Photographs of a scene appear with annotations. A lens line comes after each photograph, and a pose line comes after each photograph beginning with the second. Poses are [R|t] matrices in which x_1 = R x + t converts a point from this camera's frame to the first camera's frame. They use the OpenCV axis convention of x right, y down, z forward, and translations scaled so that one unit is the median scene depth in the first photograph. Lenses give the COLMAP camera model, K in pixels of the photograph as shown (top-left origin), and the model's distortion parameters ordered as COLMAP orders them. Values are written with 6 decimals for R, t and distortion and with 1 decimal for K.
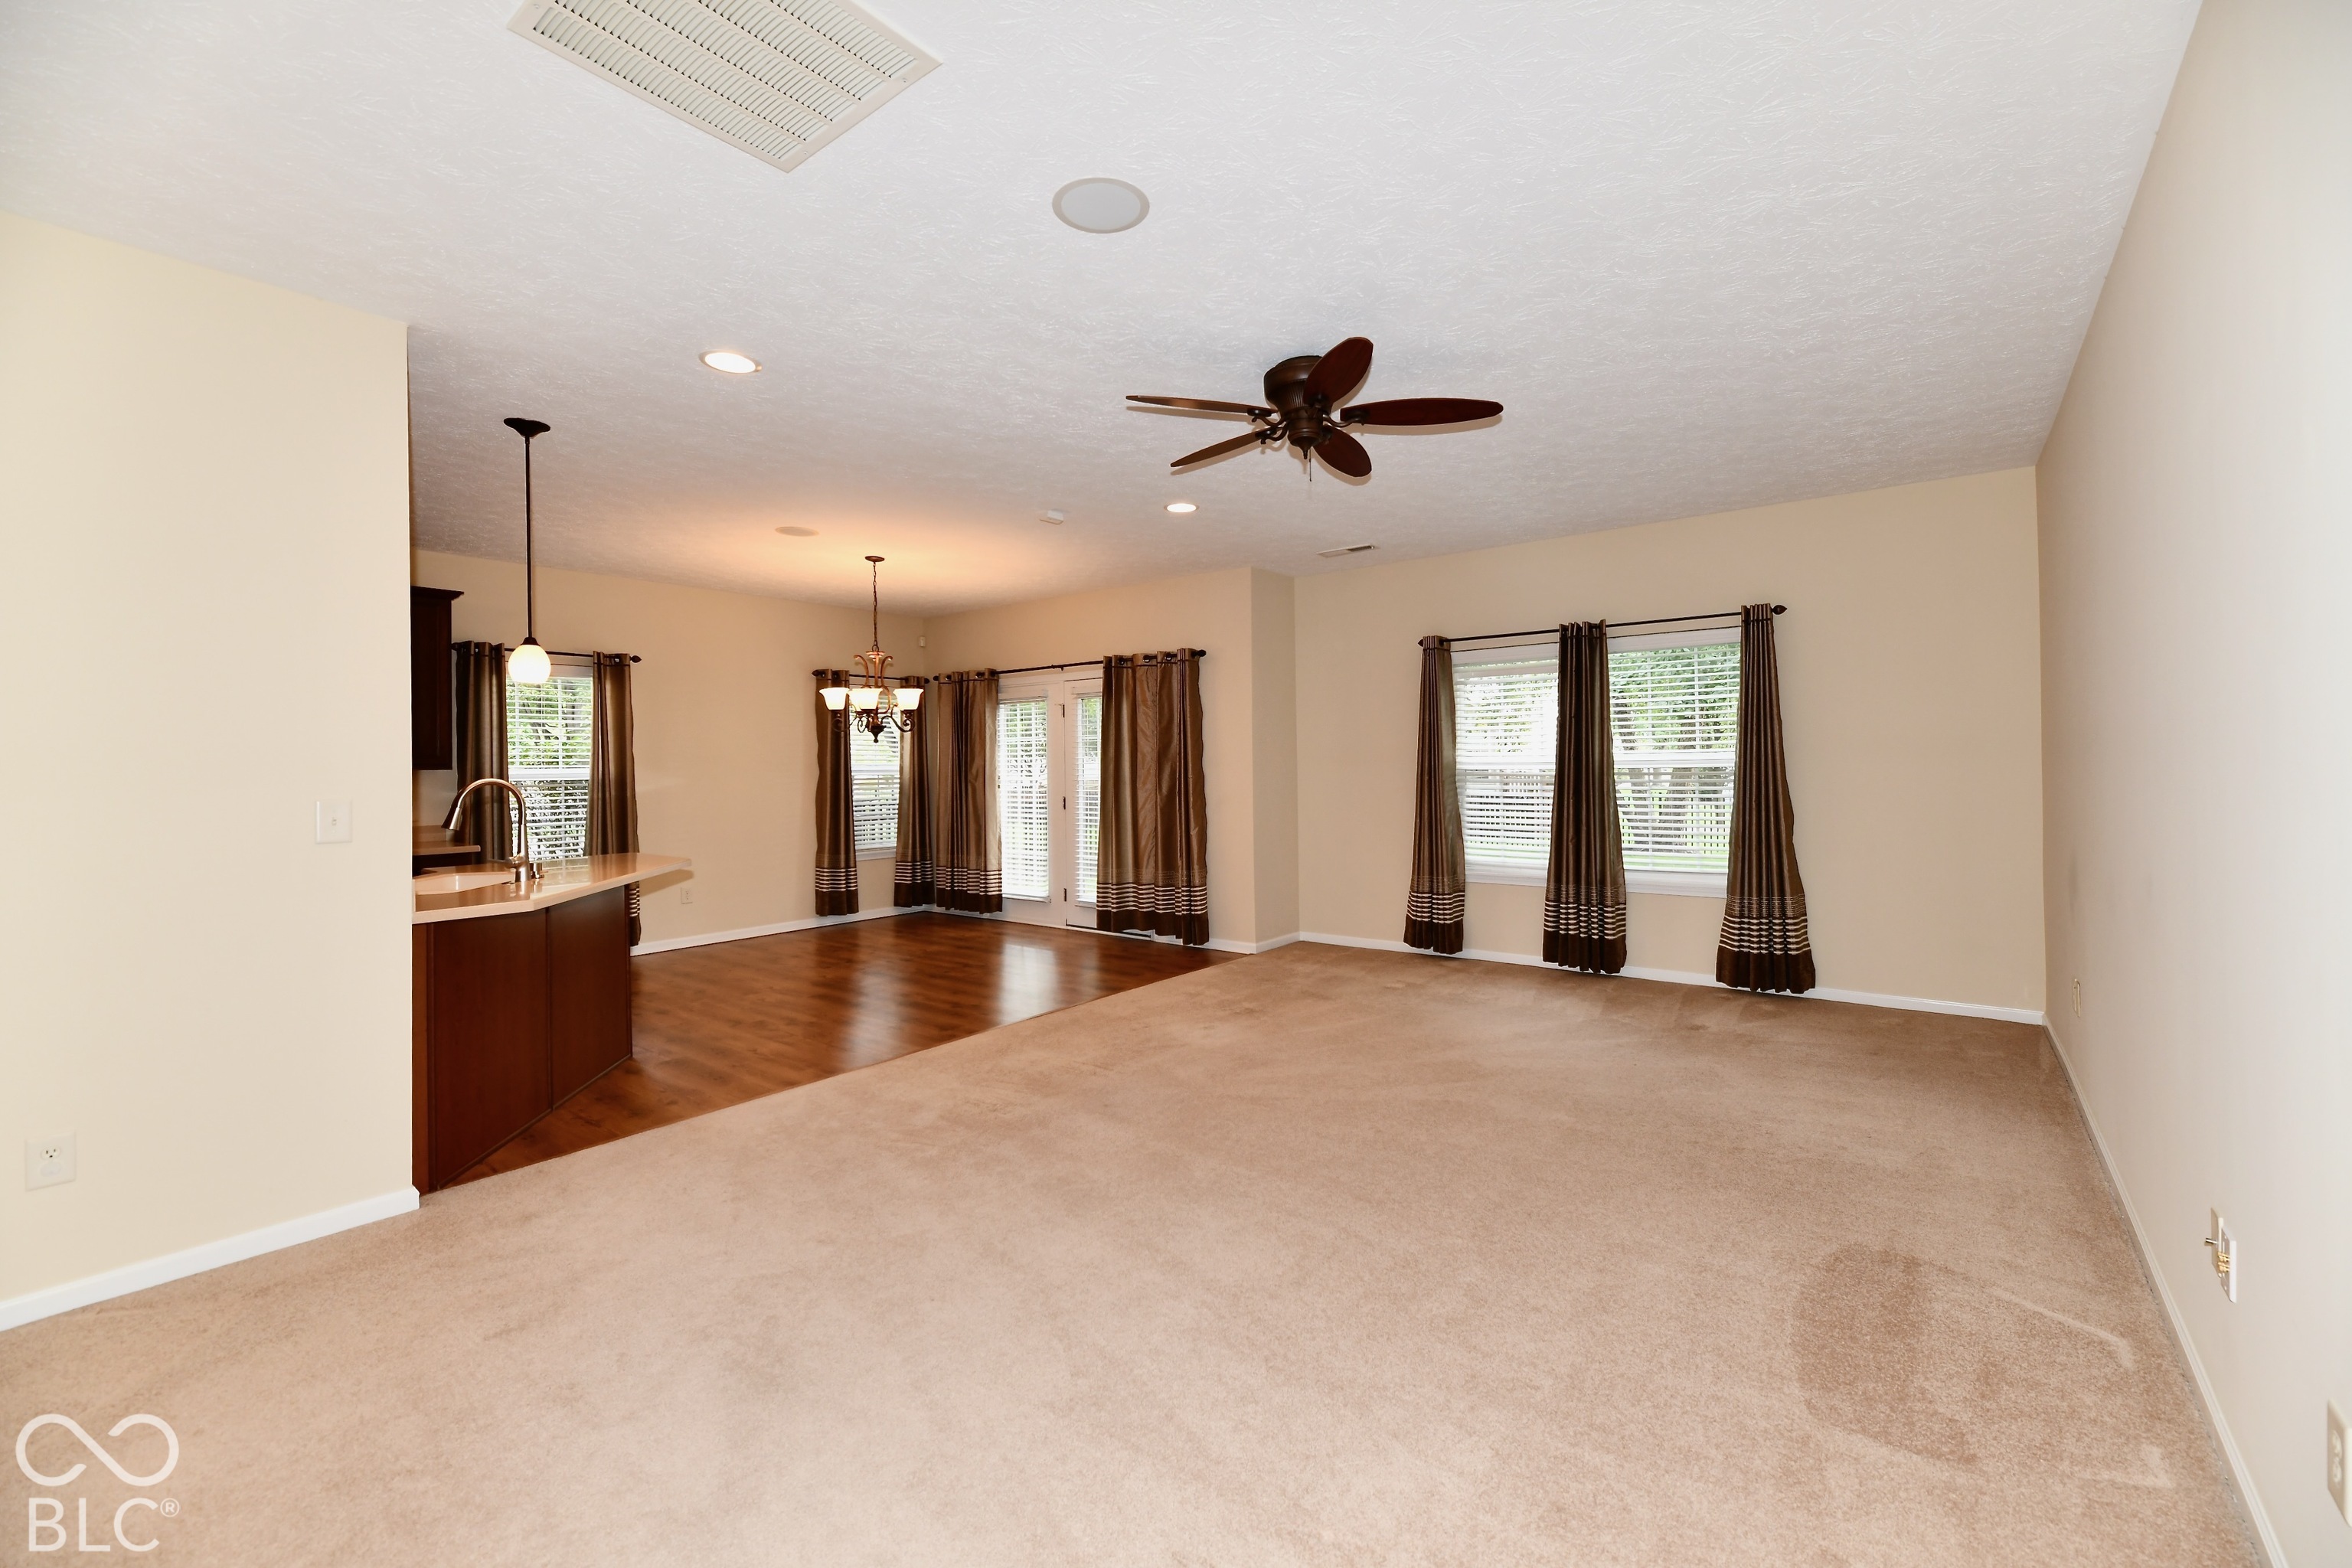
lens RADIAL K [[969.9, 0, 1187.3], [0, 969.9, 770.8], [0, 0, 1]] dist [-0.006359, -0.000840]
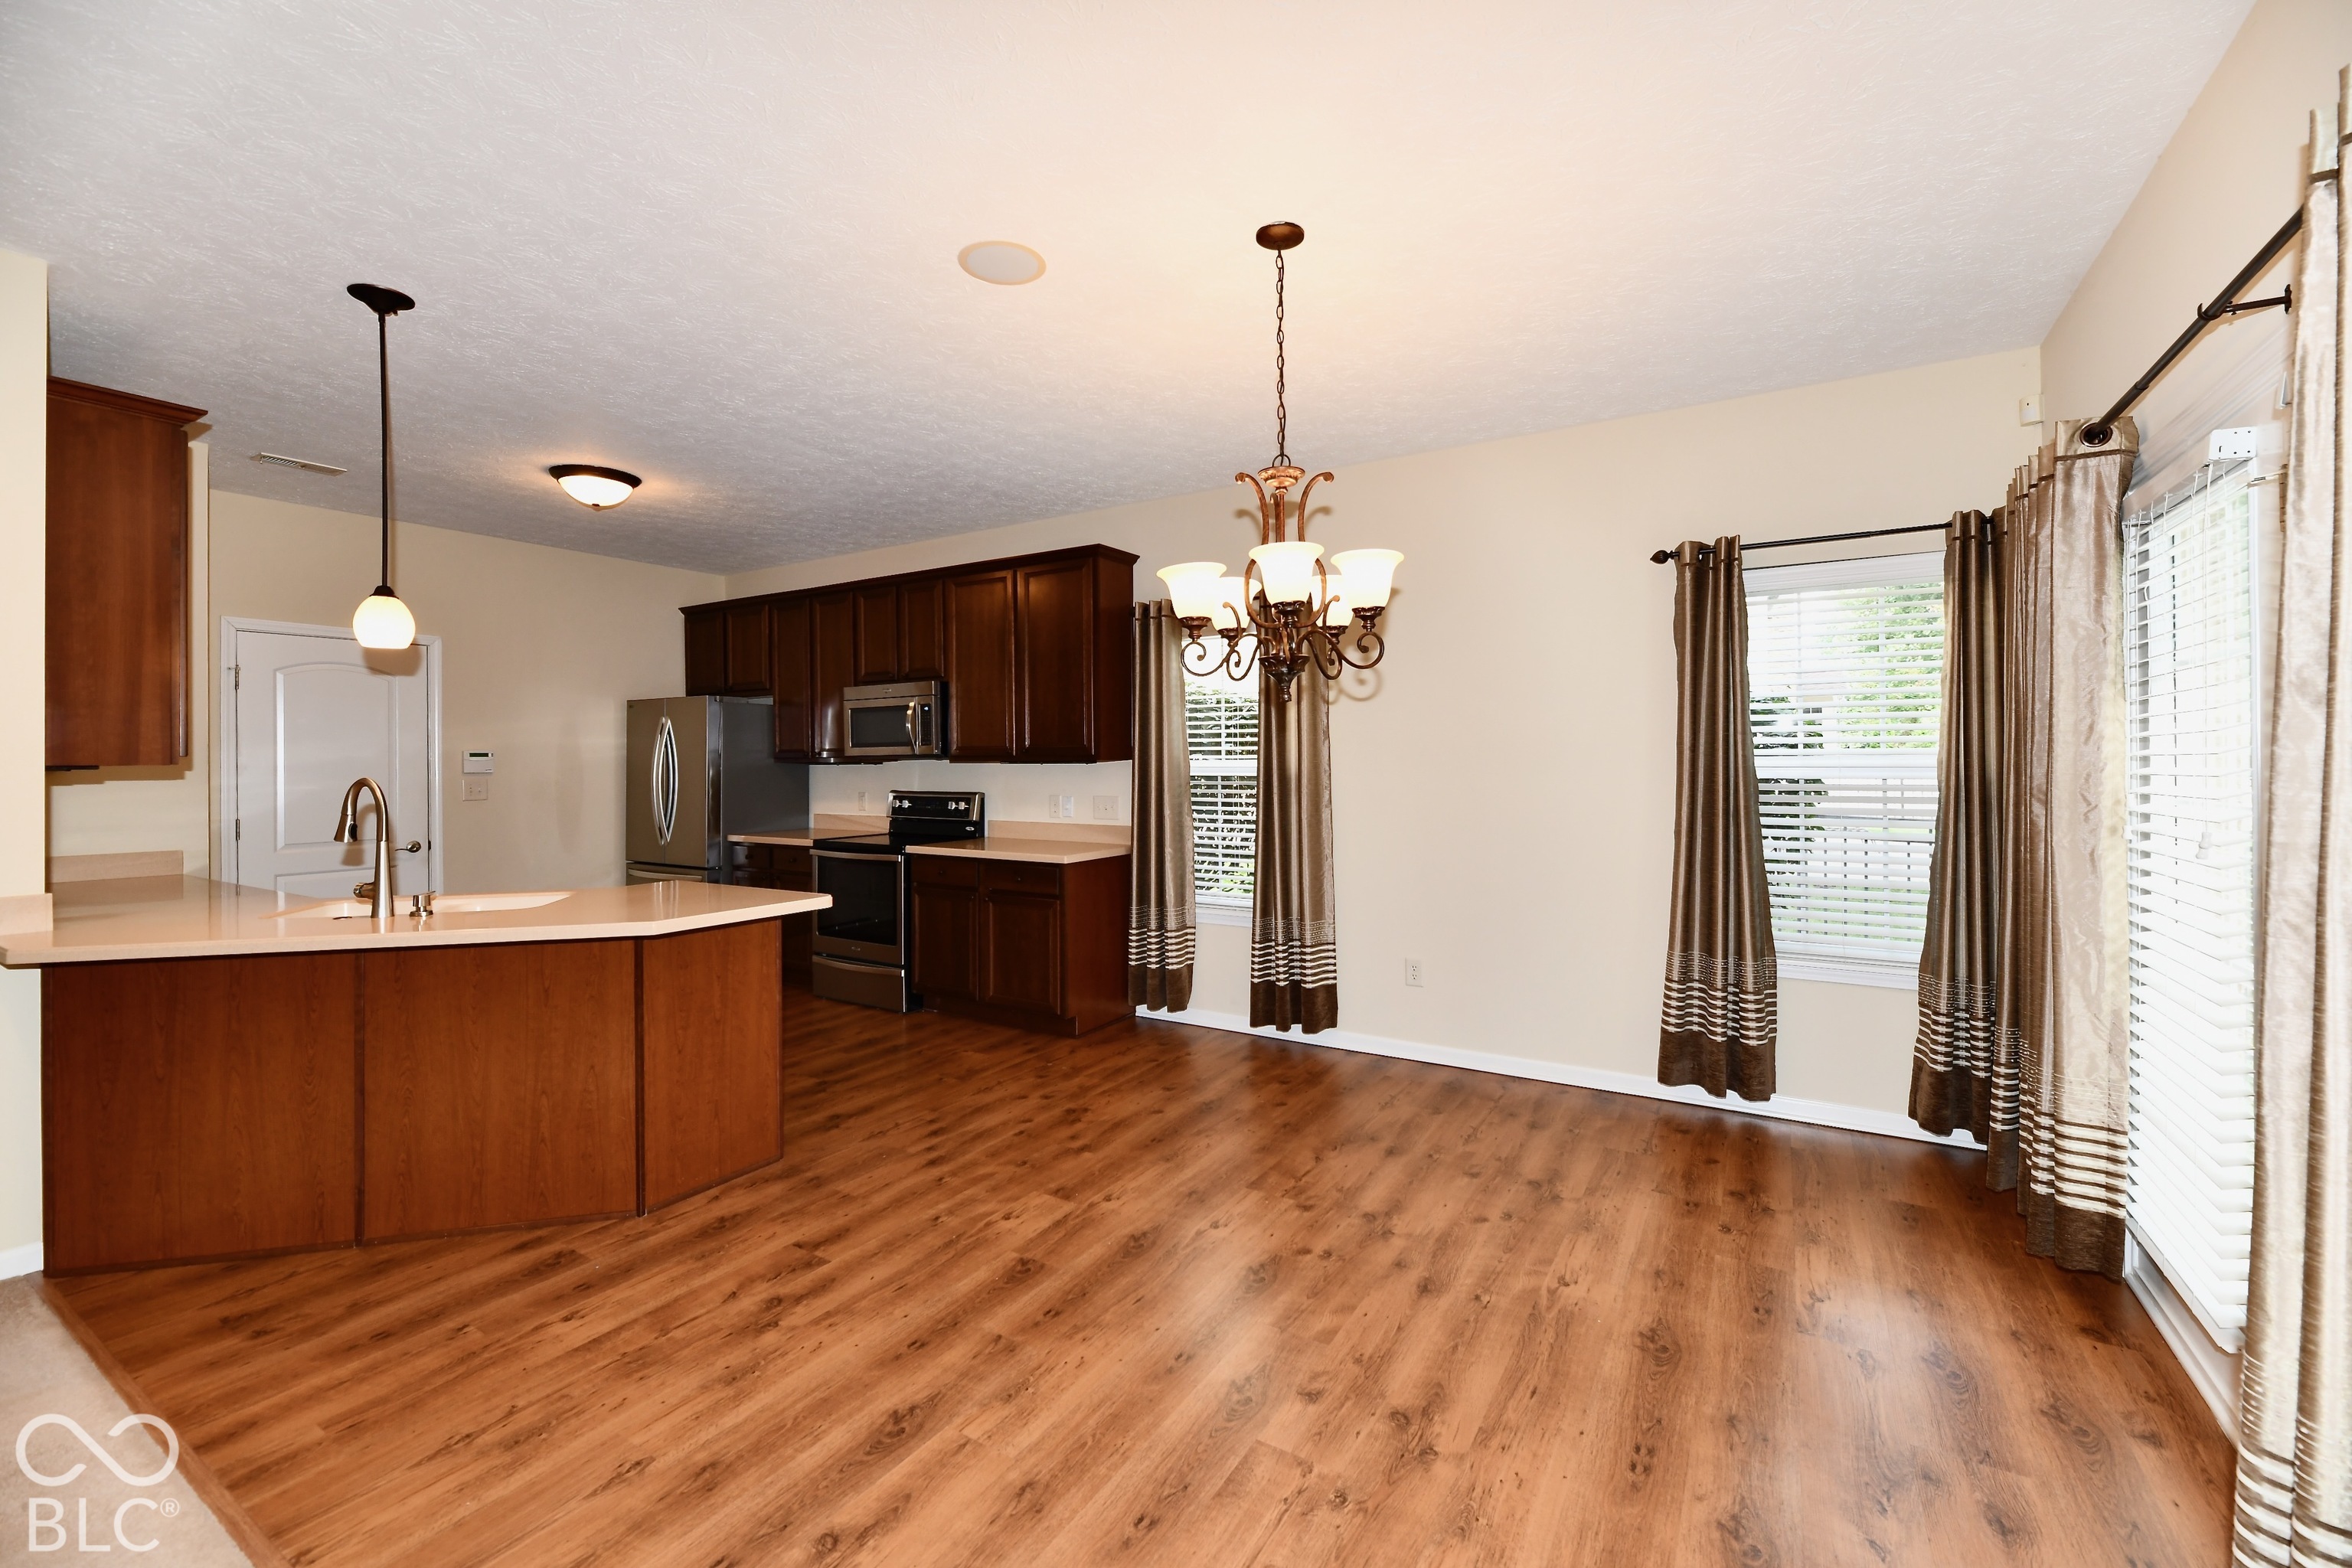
lens RADIAL K [[969.9, 0, 1186.2], [0, 969.9, 755.4], [0, 0, 1]] dist [-0.006359, -0.000840]
pose [[0.123228, 0.000732, -0.992378, 0.062874], [-0.003256, 0.999995, 0.000334, -0.006170], [0.992373, 0.003190, 0.123229, 0.801232]]
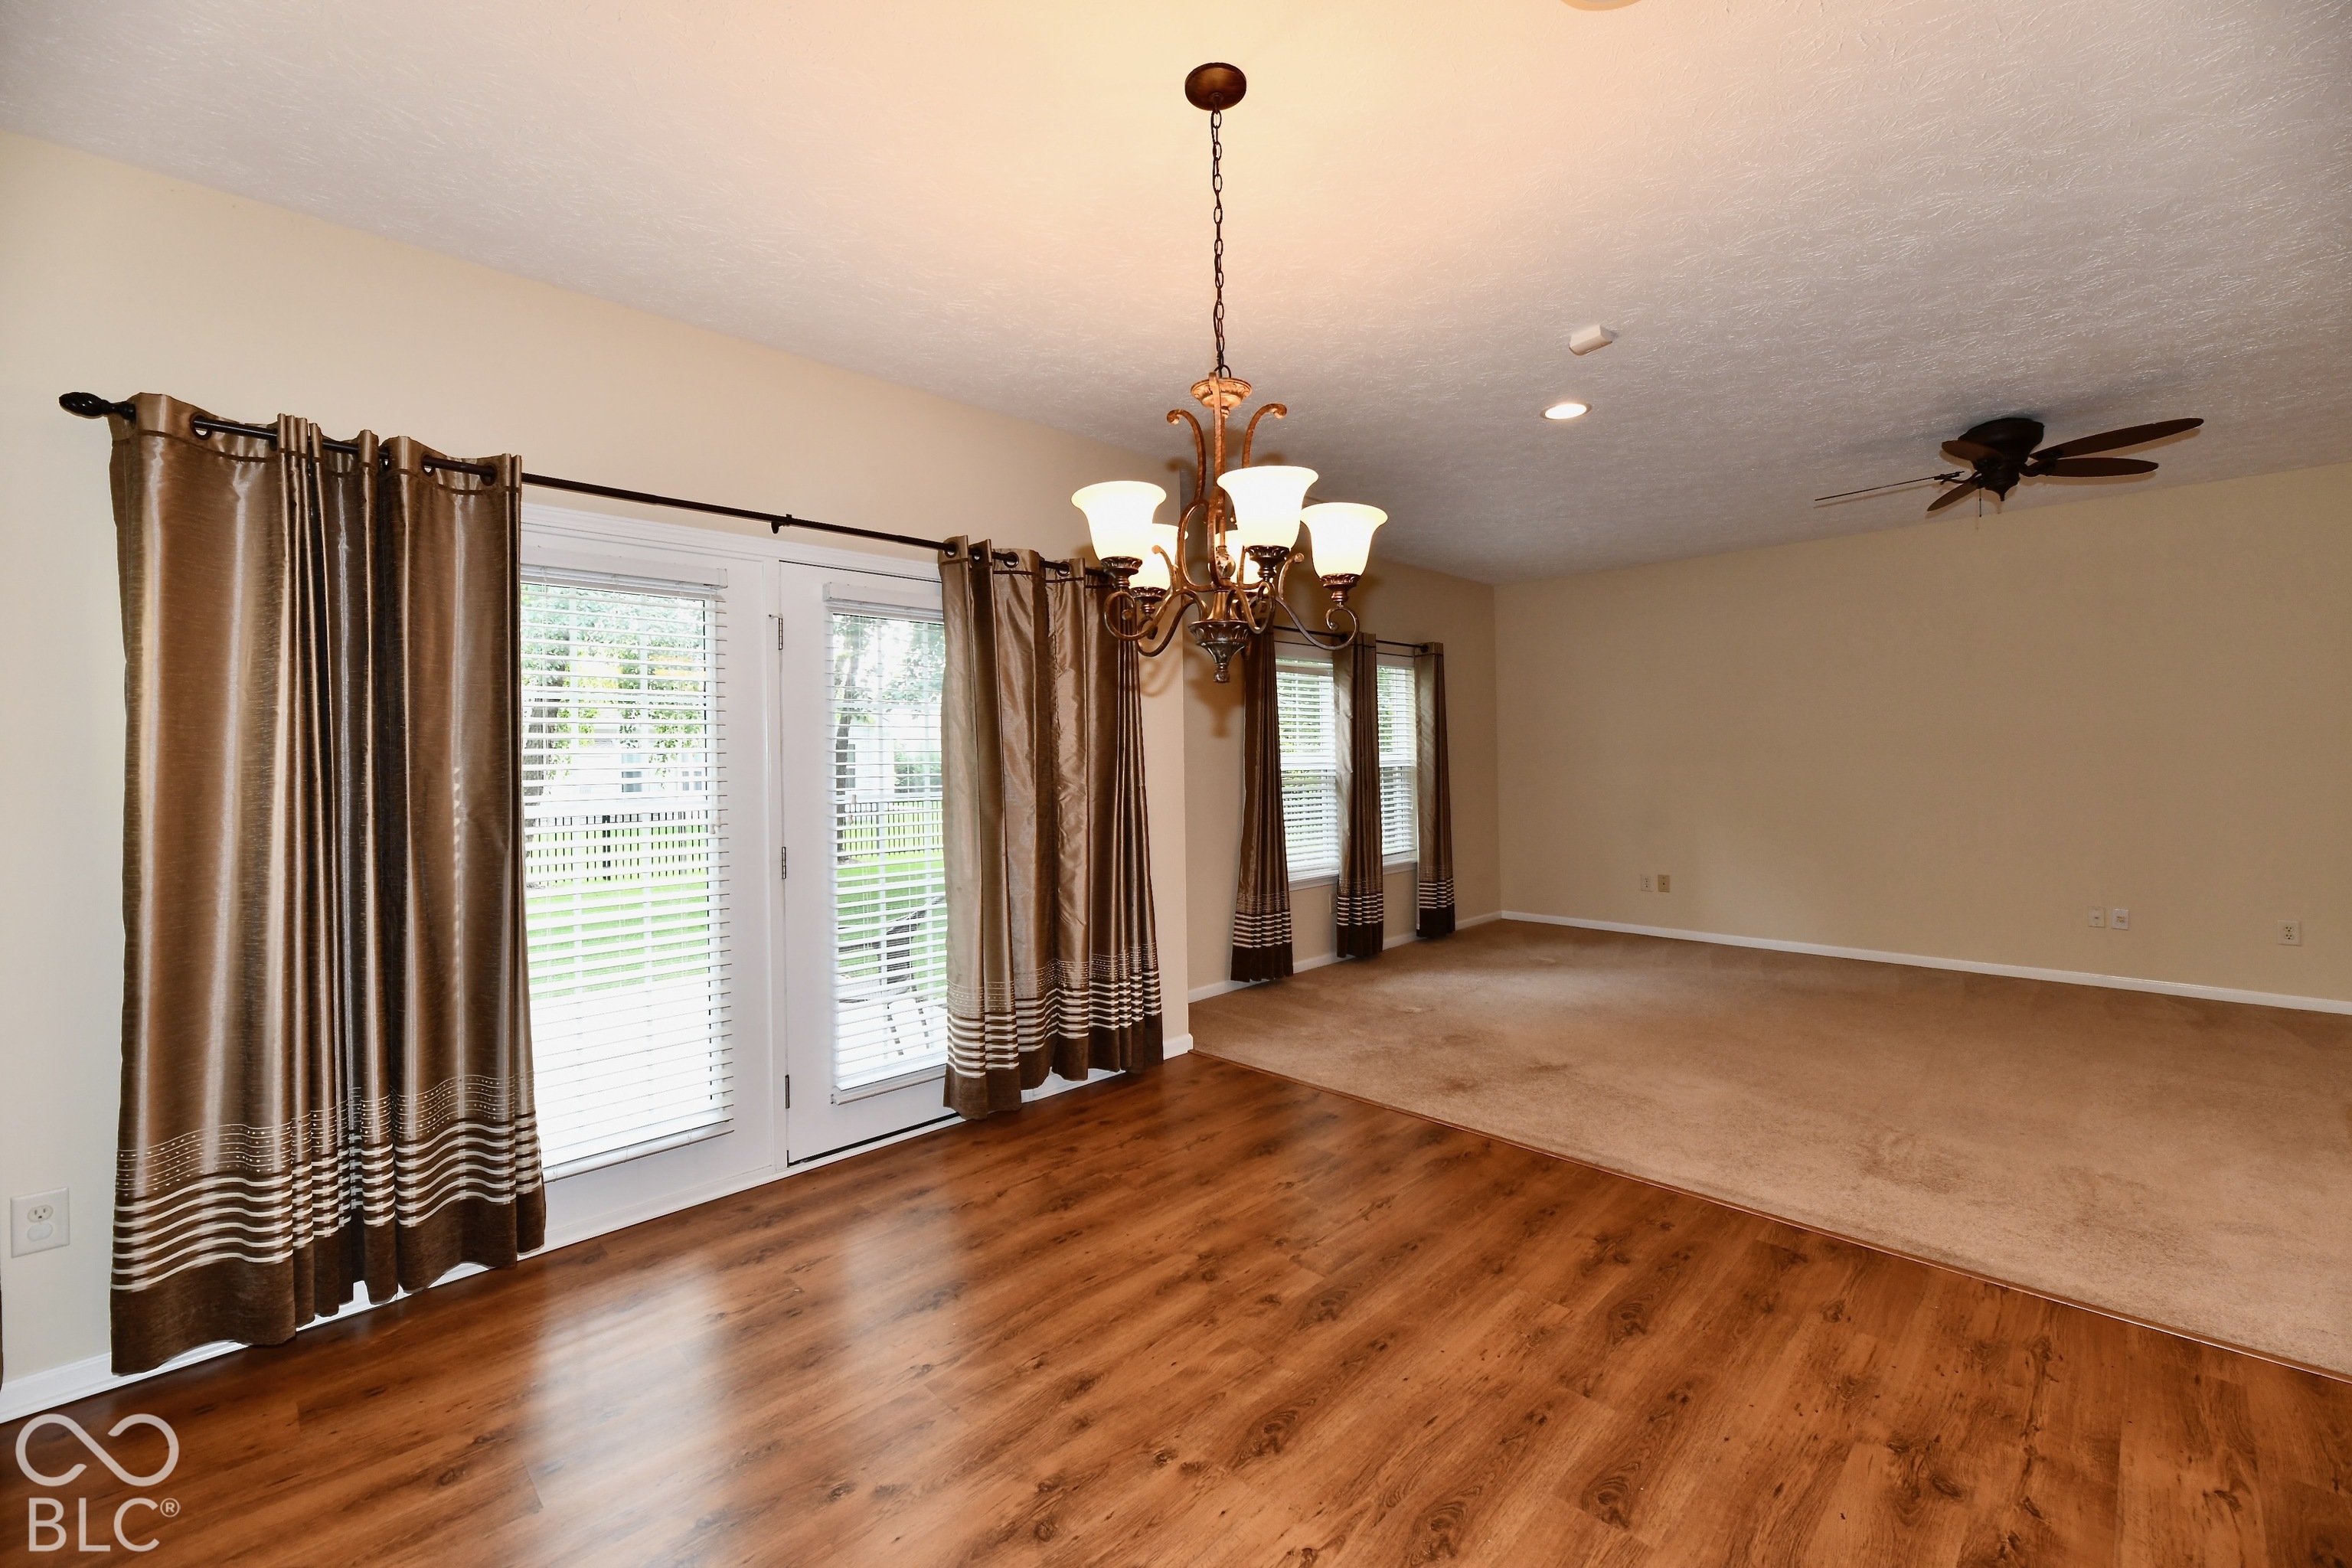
lens RADIAL K [[969.9, 0, 1170.1], [0, 969.9, 773.5], [0, 0, 1]] dist [-0.006359, -0.000840]
pose [[0.129672, -0.007450, 0.991529, -0.551647], [0.024504, 0.999690, 0.004306, -0.002382], [-0.991254, 0.023738, 0.129815, 0.859891]]
